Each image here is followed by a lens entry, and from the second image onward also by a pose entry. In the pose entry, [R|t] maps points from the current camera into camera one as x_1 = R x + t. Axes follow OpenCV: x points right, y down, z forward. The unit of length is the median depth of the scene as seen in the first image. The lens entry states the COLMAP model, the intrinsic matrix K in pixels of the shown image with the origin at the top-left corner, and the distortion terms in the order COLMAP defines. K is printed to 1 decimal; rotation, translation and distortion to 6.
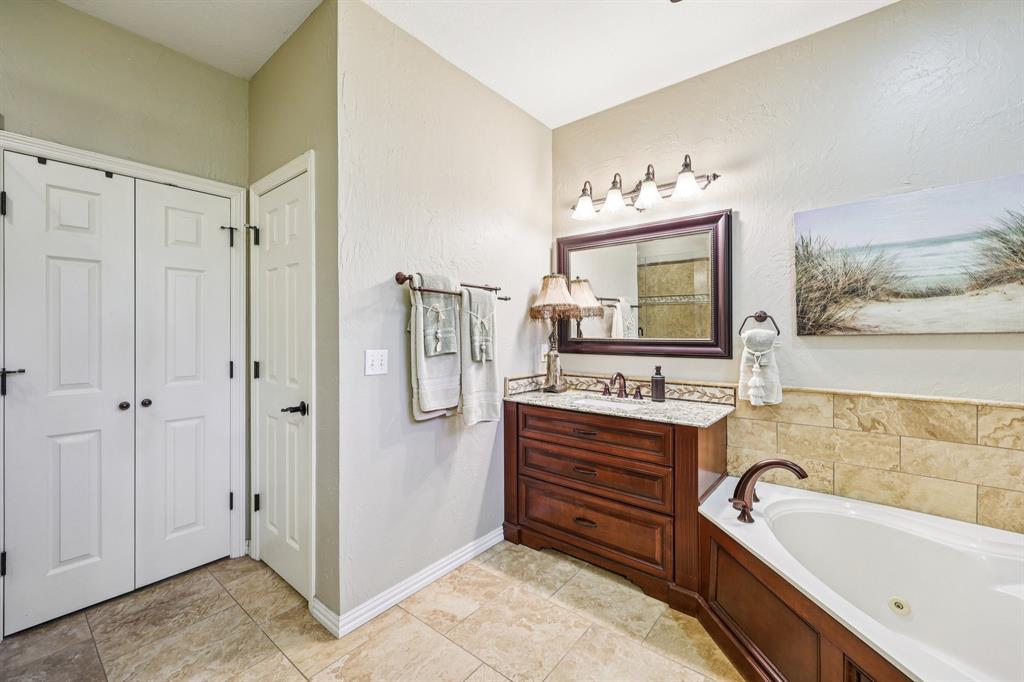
lens RADIAL K [[416.2, 0, 508.7], [0, 416.2, 333.1], [0, 0, 1]] dist [0.000111, 0.000259]
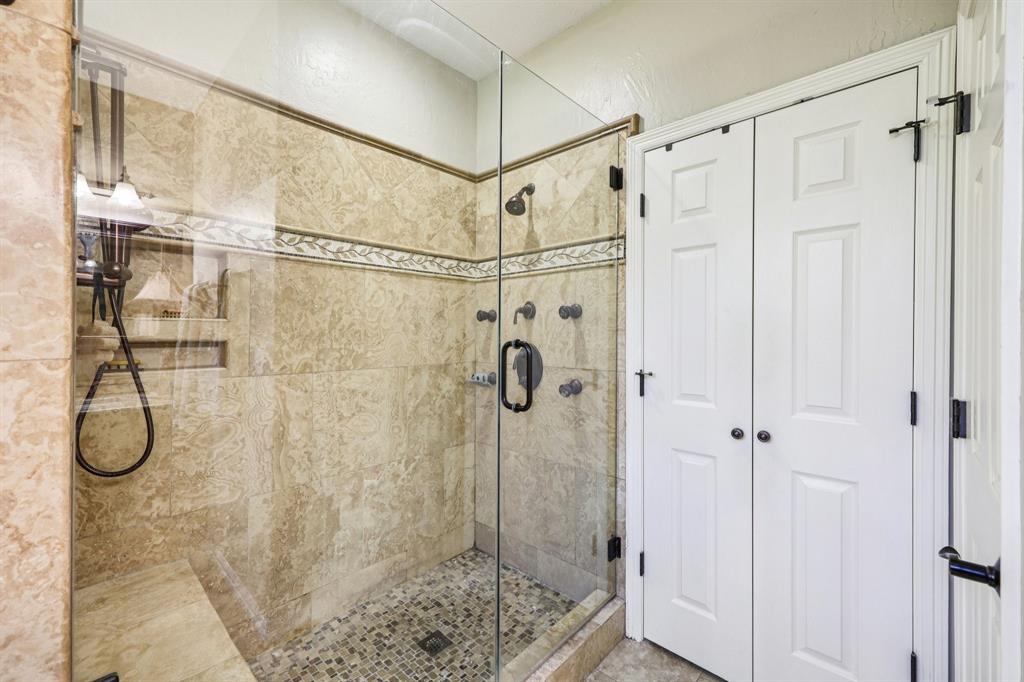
lens RADIAL K [[416.2, 0, 512.0], [0, 416.2, 336.8], [0, 0, 1]] dist [0.000111, 0.000259]
pose [[-0.067379, -0.000096, -0.997727, -0.160262], [-0.006890, 0.999976, 0.000369, 0.006263], [0.997704, 0.006899, -0.067378, 0.644833]]
